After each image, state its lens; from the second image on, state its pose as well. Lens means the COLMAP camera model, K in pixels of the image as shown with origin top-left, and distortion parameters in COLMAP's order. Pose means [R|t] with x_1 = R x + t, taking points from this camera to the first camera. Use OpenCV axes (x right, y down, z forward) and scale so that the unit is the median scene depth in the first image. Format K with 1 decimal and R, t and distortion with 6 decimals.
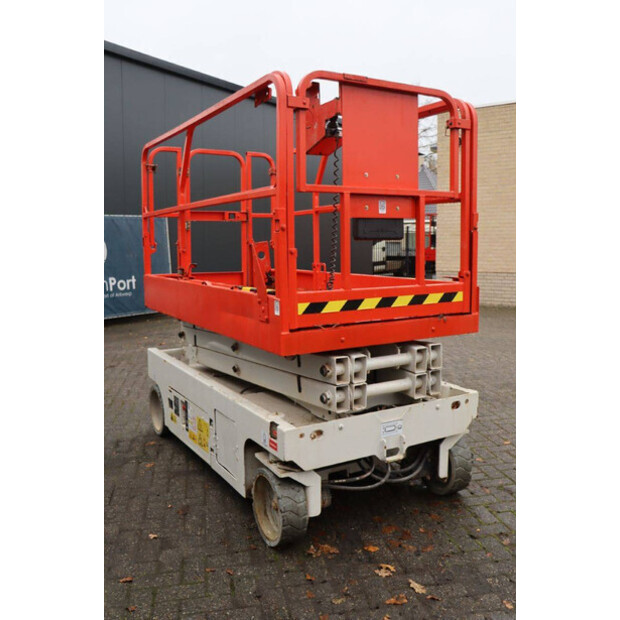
lens RADIAL K [[590.8, 0, 309.4], [0, 590.8, 311.2], [0, 0, 1]] dist [-0.073215, 0.000000]
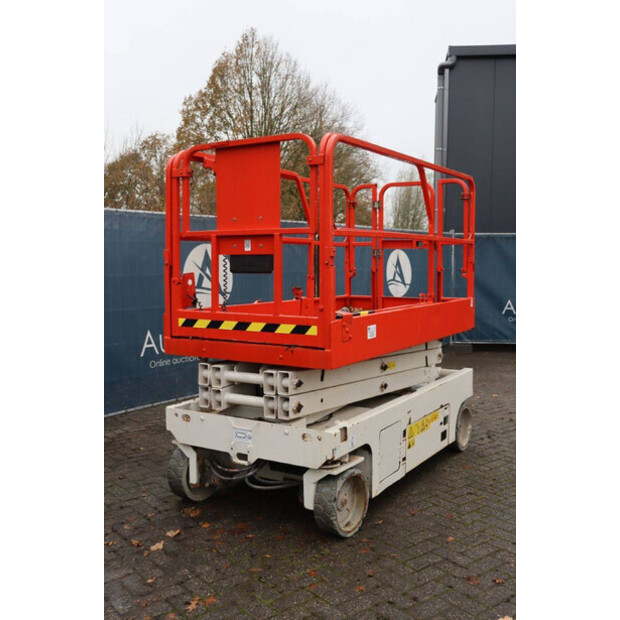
lens RADIAL K [[661.5, 0, 310.9], [0, 661.5, 310.1], [0, 0, 1]] dist [-0.027399, 0.000000]
pose [[0.467259, 0.076703, -0.880787, 1.362053], [-0.107226, 0.993792, 0.029661, -0.101252], [0.877594, 0.080584, 0.472583, 0.496733]]
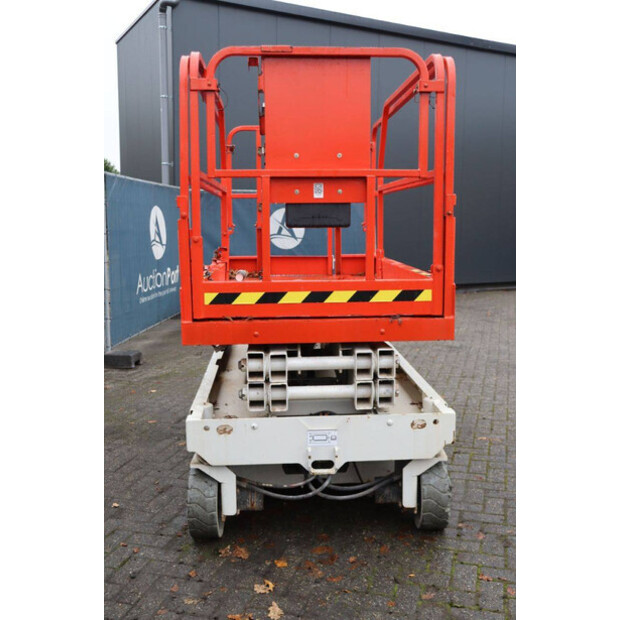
lens RADIAL K [[661.5, 0, 310.8], [0, 661.5, 312.5], [0, 0, 1]] dist [-0.027399, 0.000000]
pose [[0.892103, 0.067751, -0.446723, 0.576413], [-0.055732, 0.997644, 0.040008, -0.031575], [0.448381, -0.010795, 0.893777, 0.094323]]
